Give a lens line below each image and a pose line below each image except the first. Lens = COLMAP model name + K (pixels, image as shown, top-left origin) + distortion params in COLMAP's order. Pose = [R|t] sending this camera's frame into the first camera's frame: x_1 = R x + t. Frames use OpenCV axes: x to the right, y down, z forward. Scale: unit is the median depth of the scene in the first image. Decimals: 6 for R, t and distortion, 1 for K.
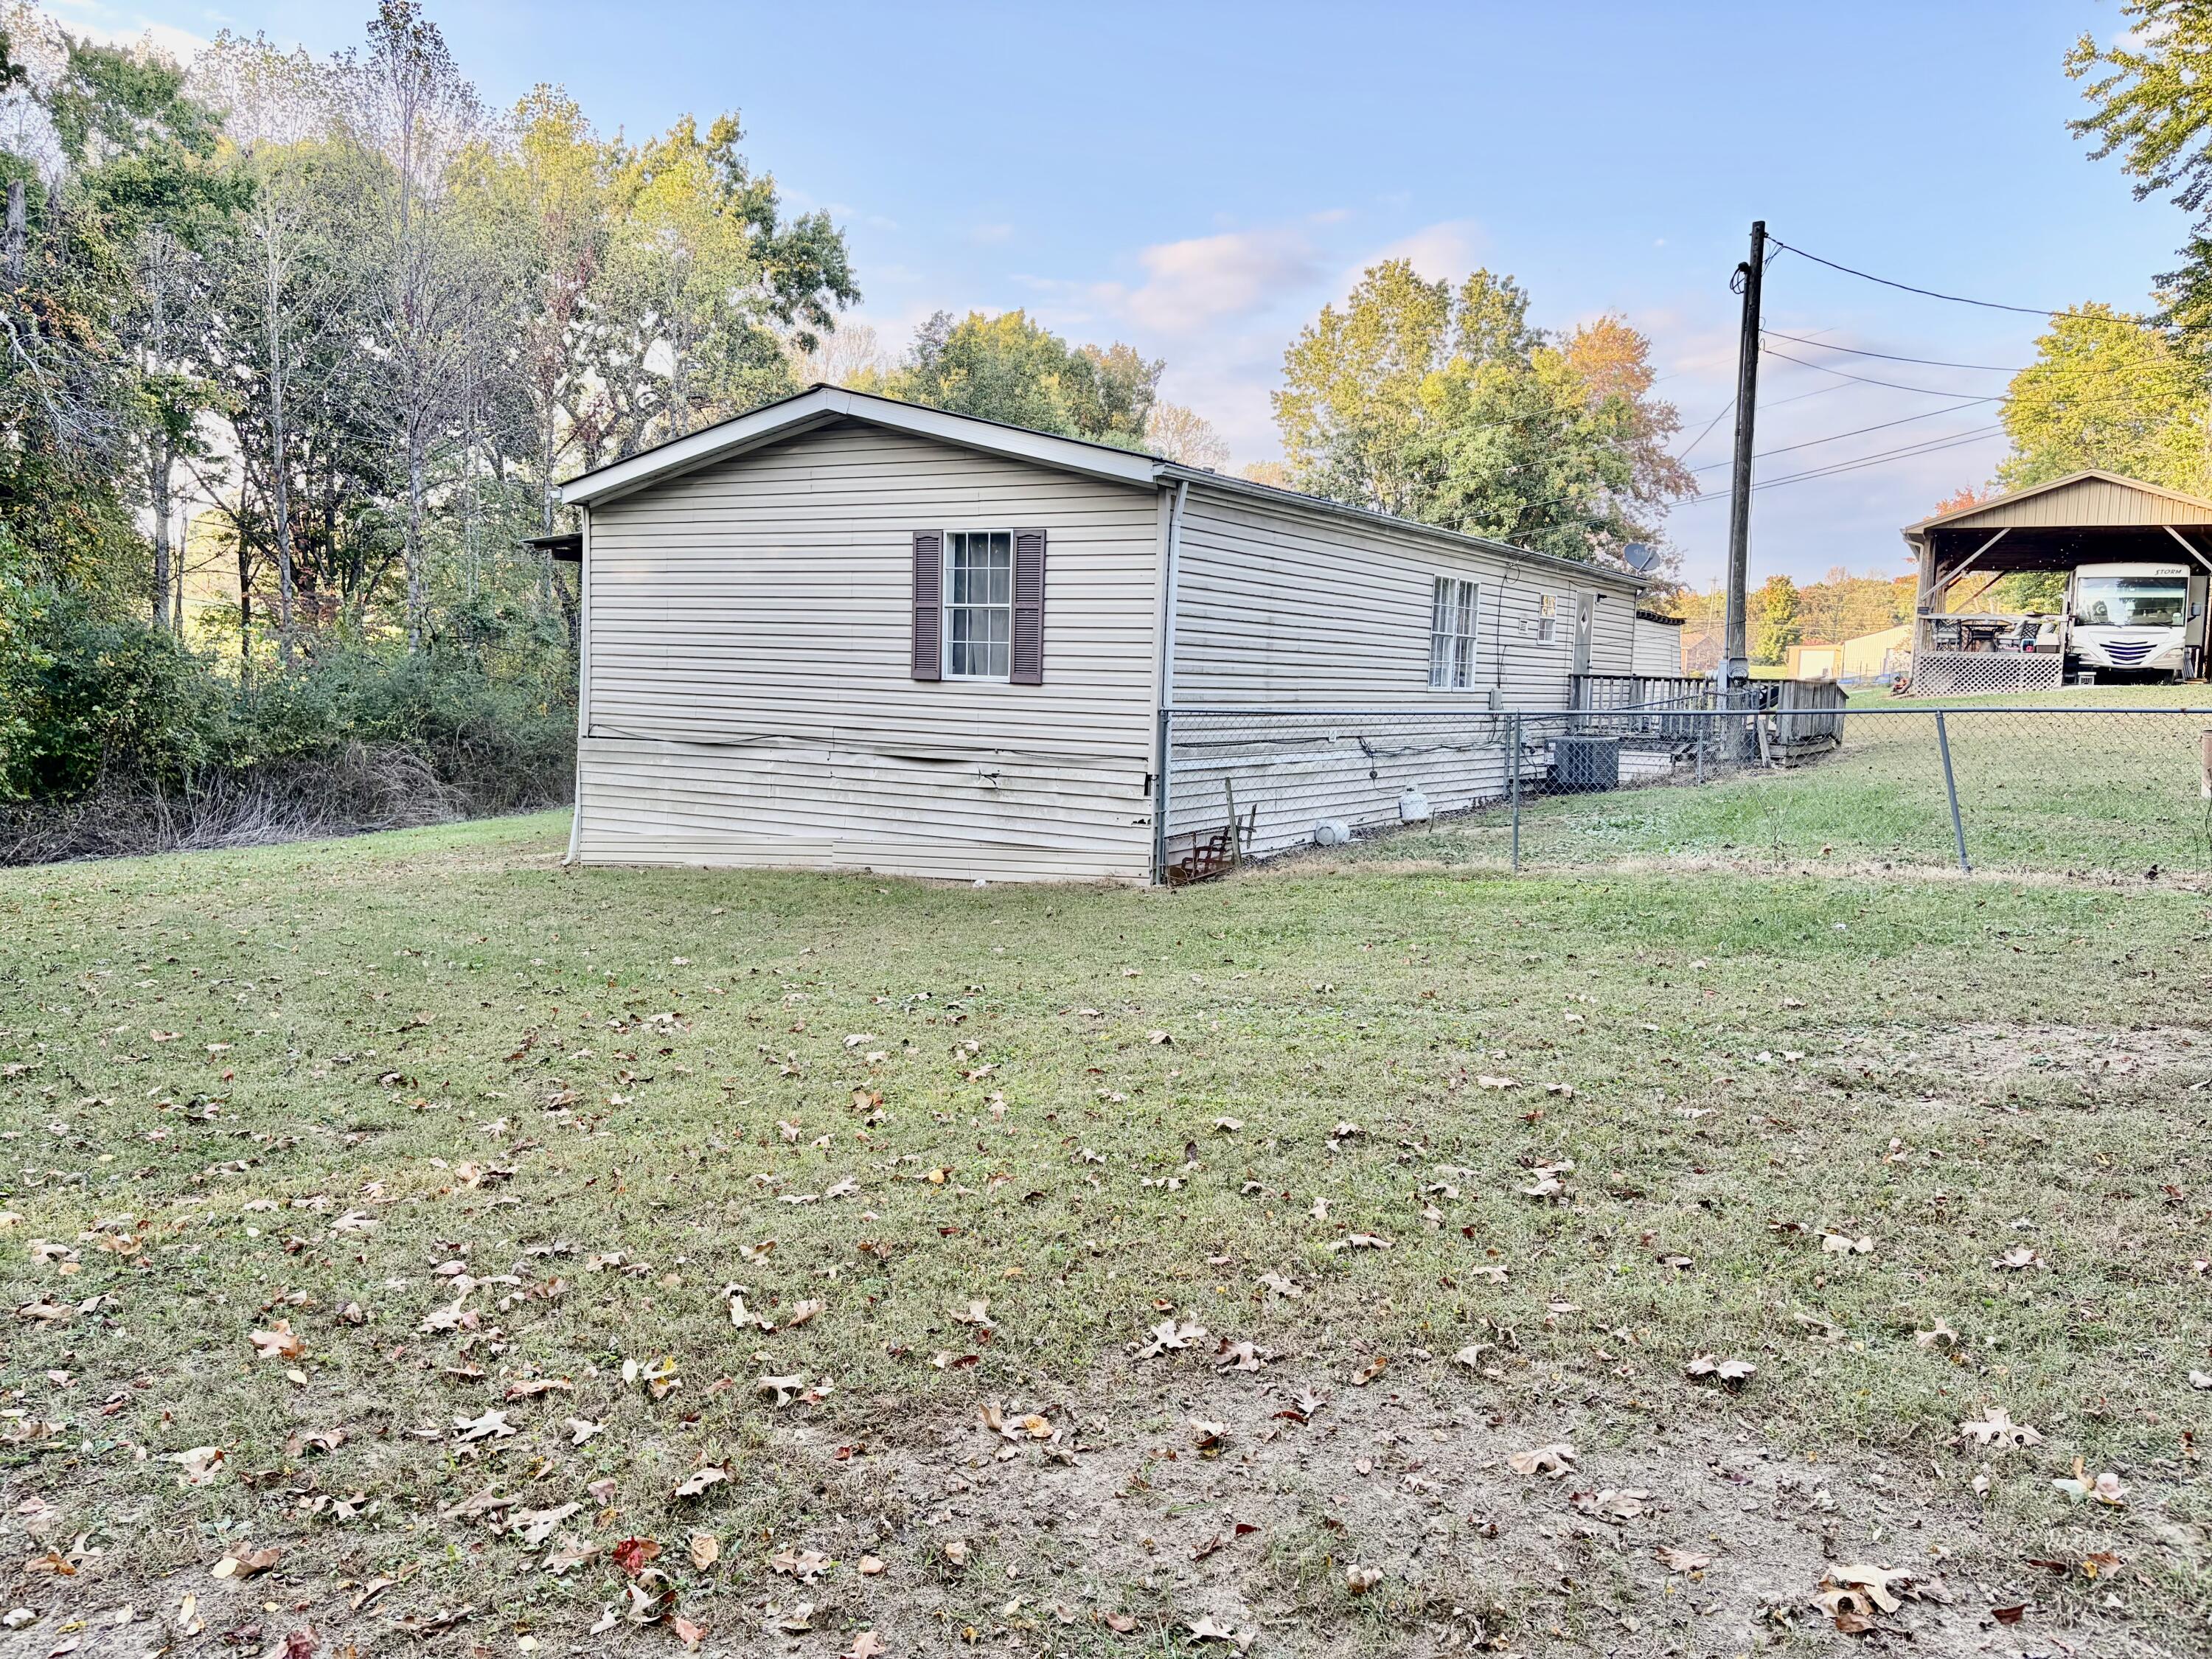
lens RADIAL K [[1660.9, 0, 1106.0], [0, 1660.9, 829.5], [0, 0, 1]] dist [0.055438, -0.064365]
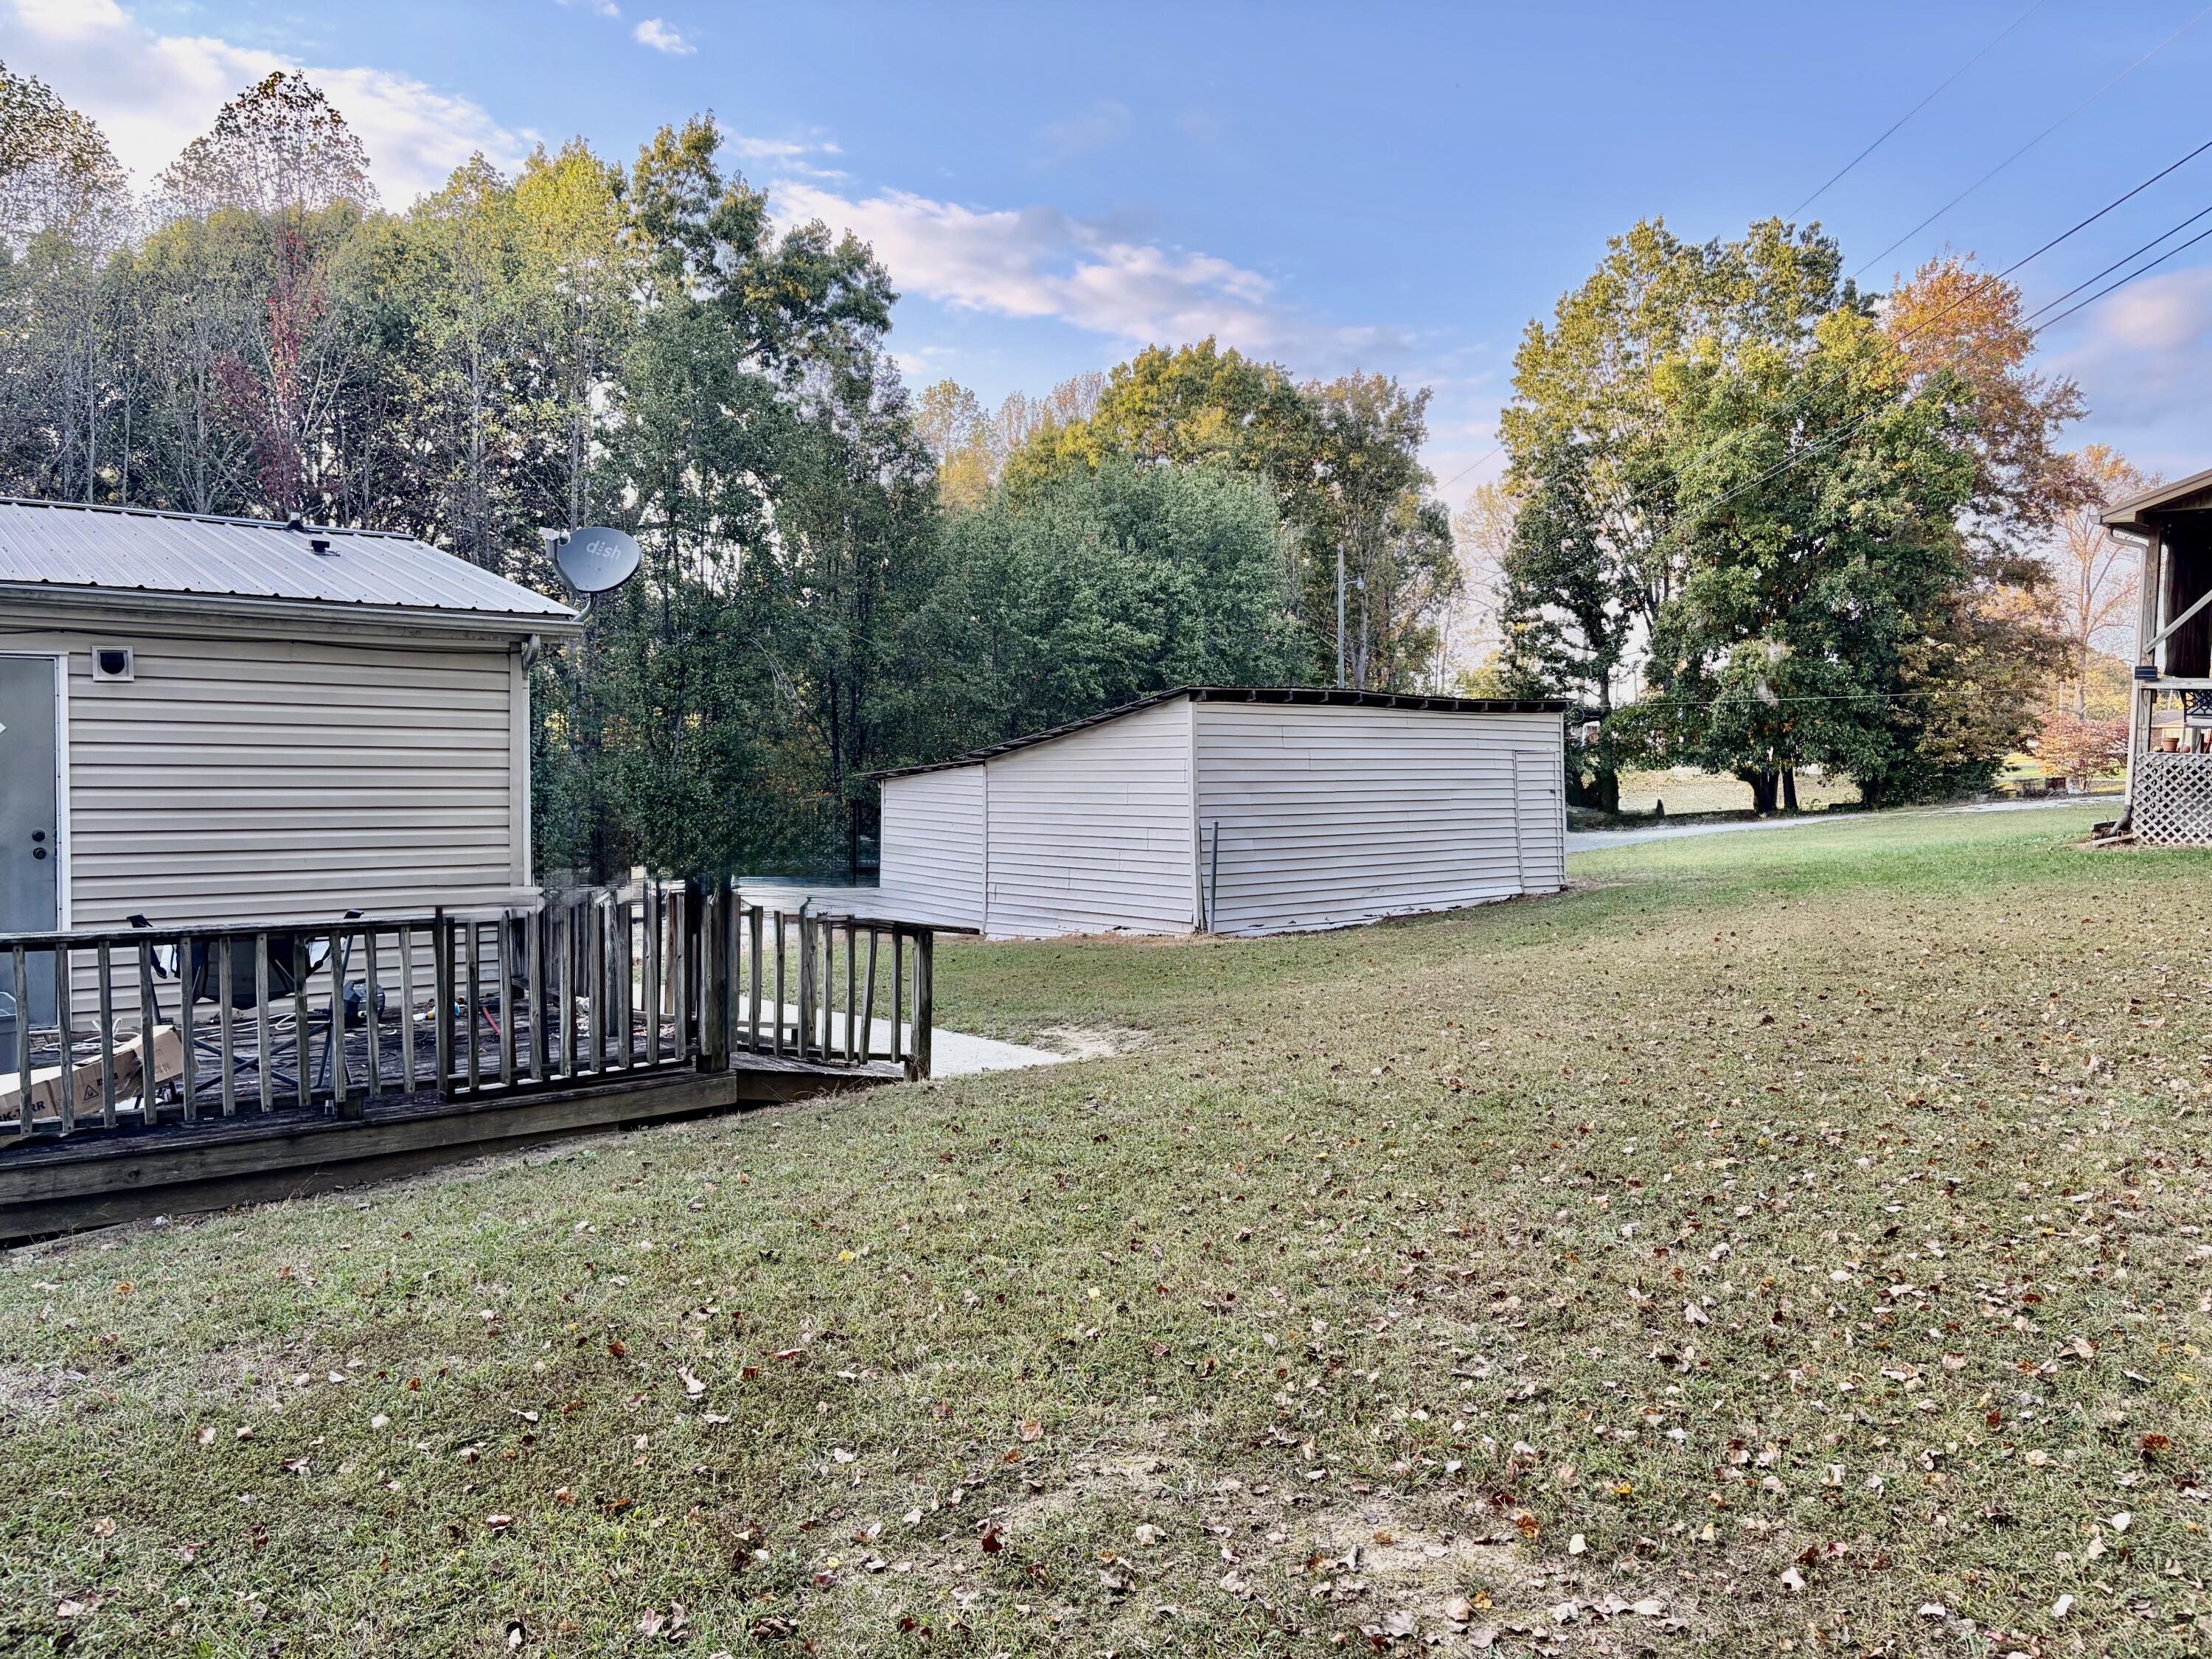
lens RADIAL K [[1683.3, 0, 1113.7], [0, 1683.3, 835.0], [0, 0, 1]] dist [-0.000885, 0.044399]
pose [[0.945755, 0.005840, -0.324827, 0.701036], [-0.021961, 0.998701, -0.045988, -0.101401], [0.324136, 0.050627, 0.944655, 0.826577]]
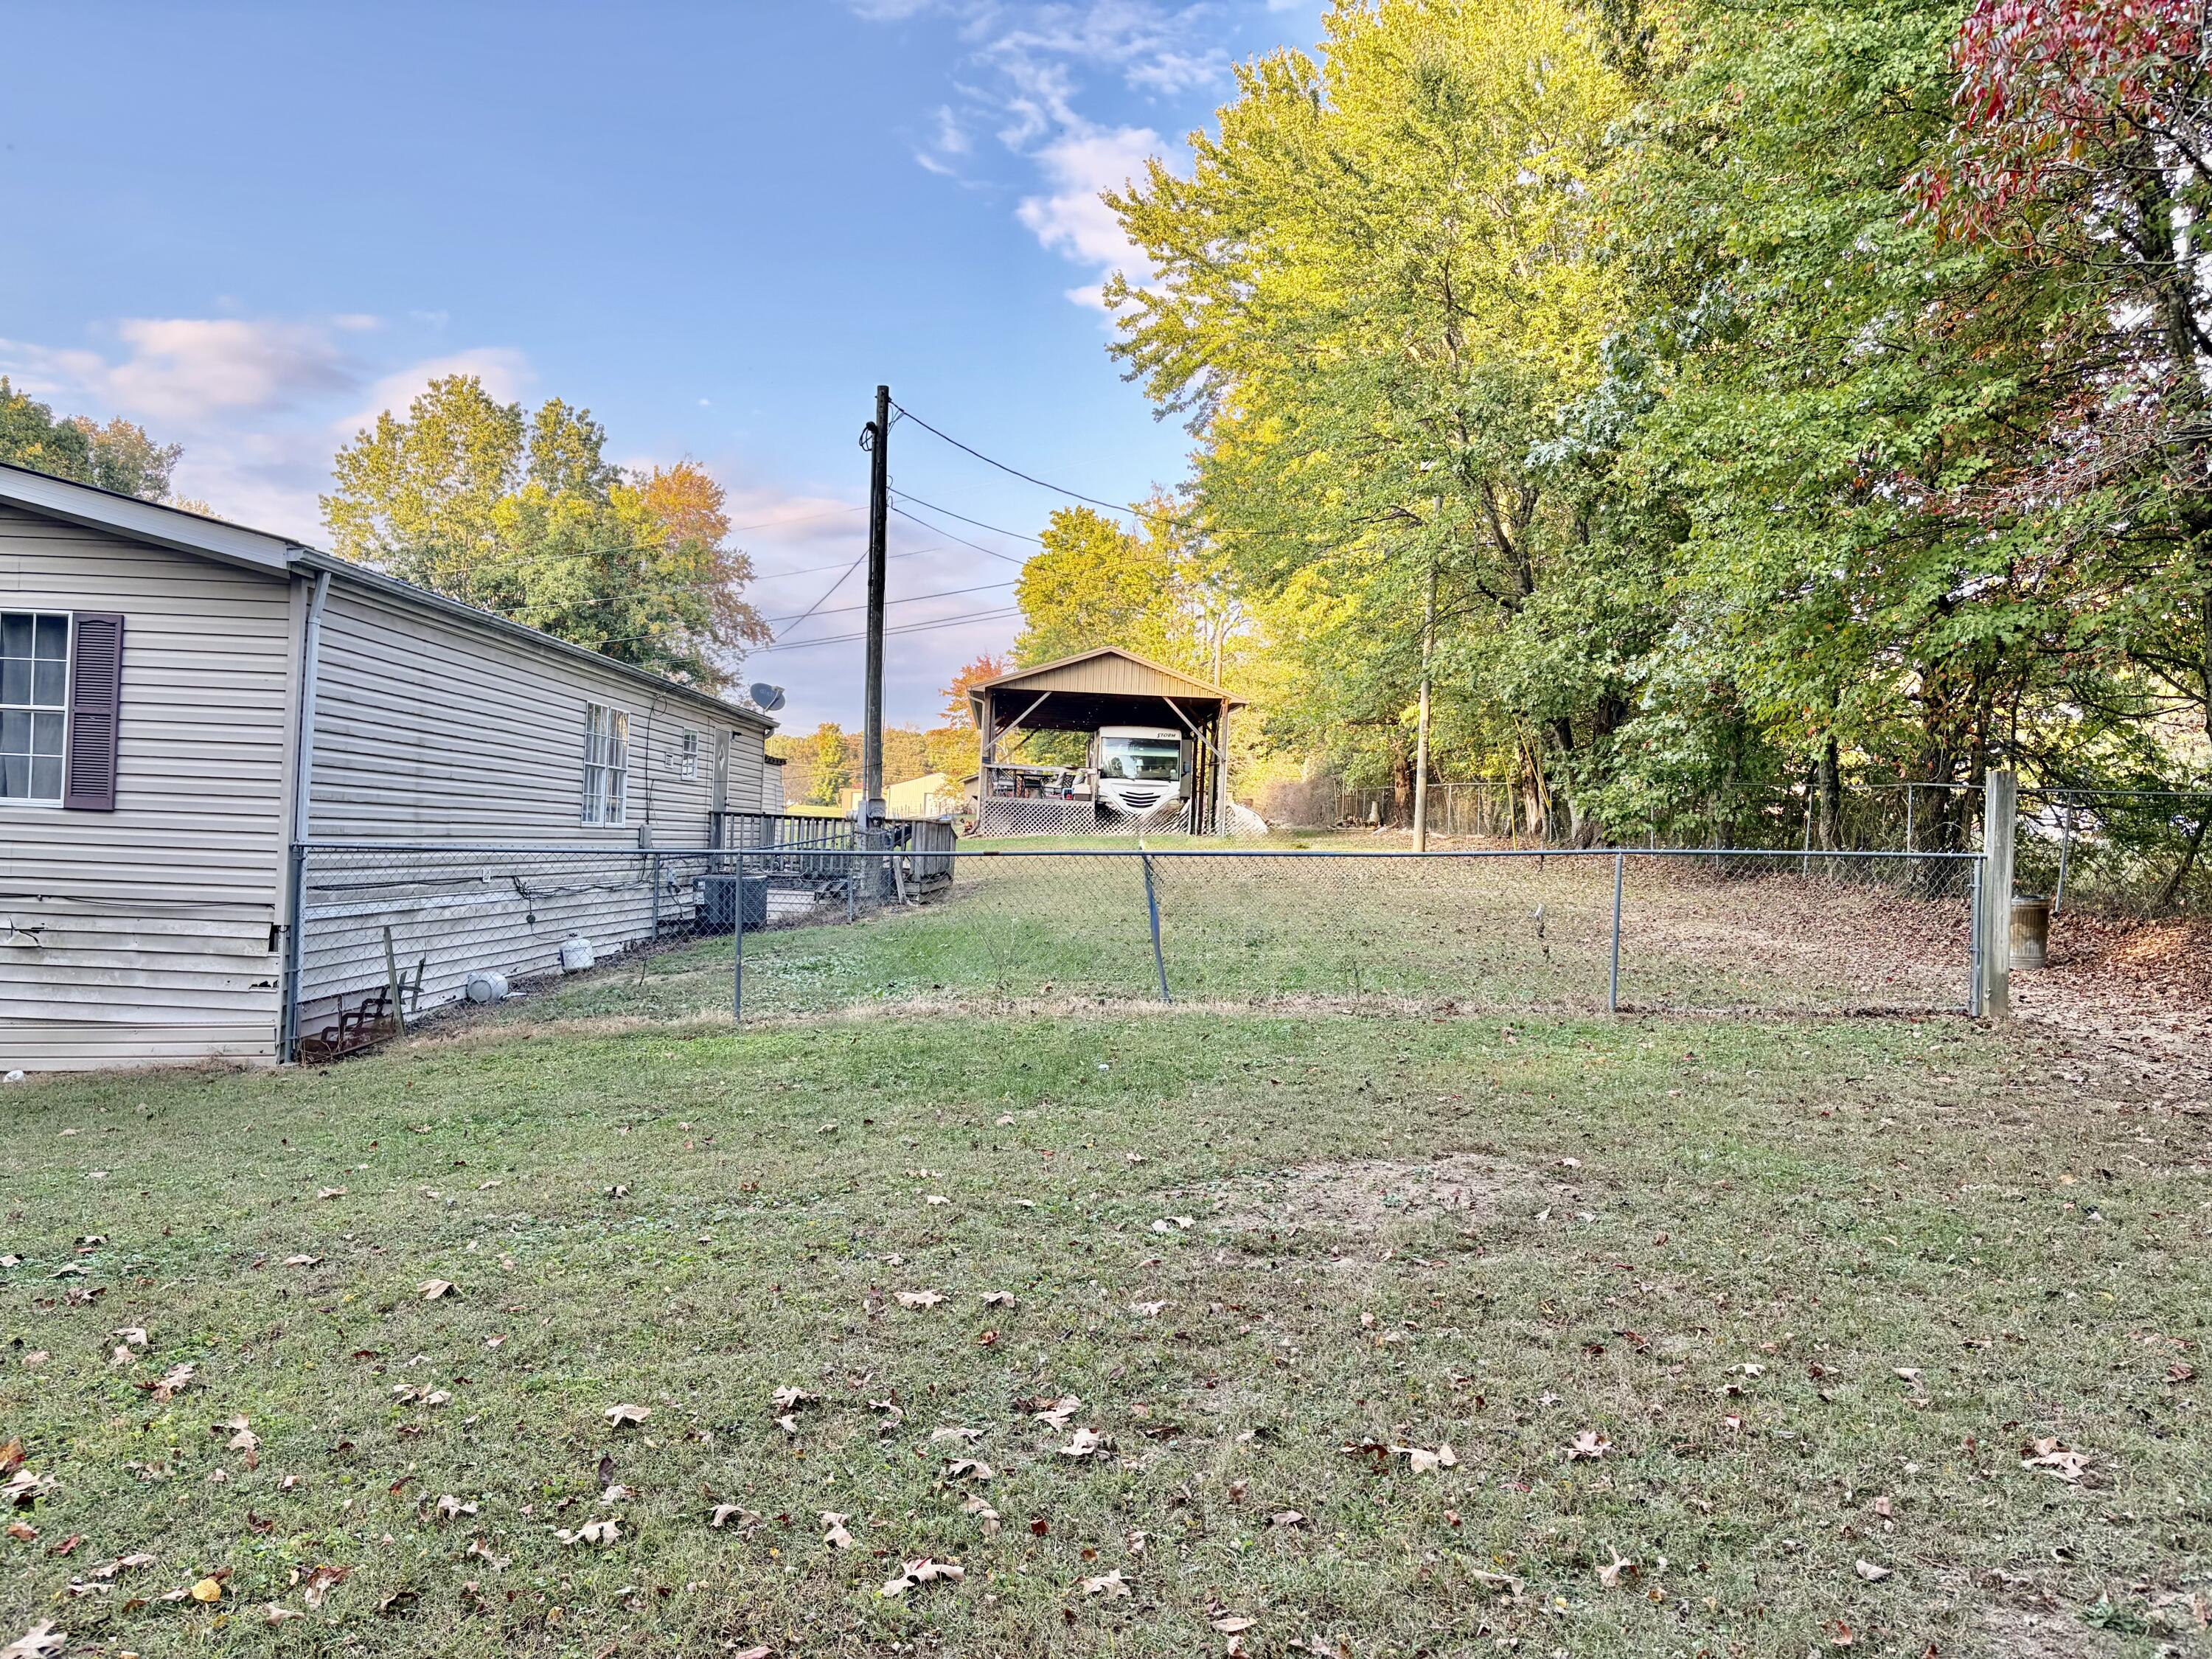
lens RADIAL K [[1661.2, 0, 1094.2], [0, 1661.2, 829.6], [0, 0, 1]] dist [0.068519, -0.082035]
pose [[0.856725, 0.011667, 0.515642, -0.033157], [0.030417, 0.996861, -0.073092, -0.004749], [-0.514876, 0.078304, 0.853681, 0.060163]]
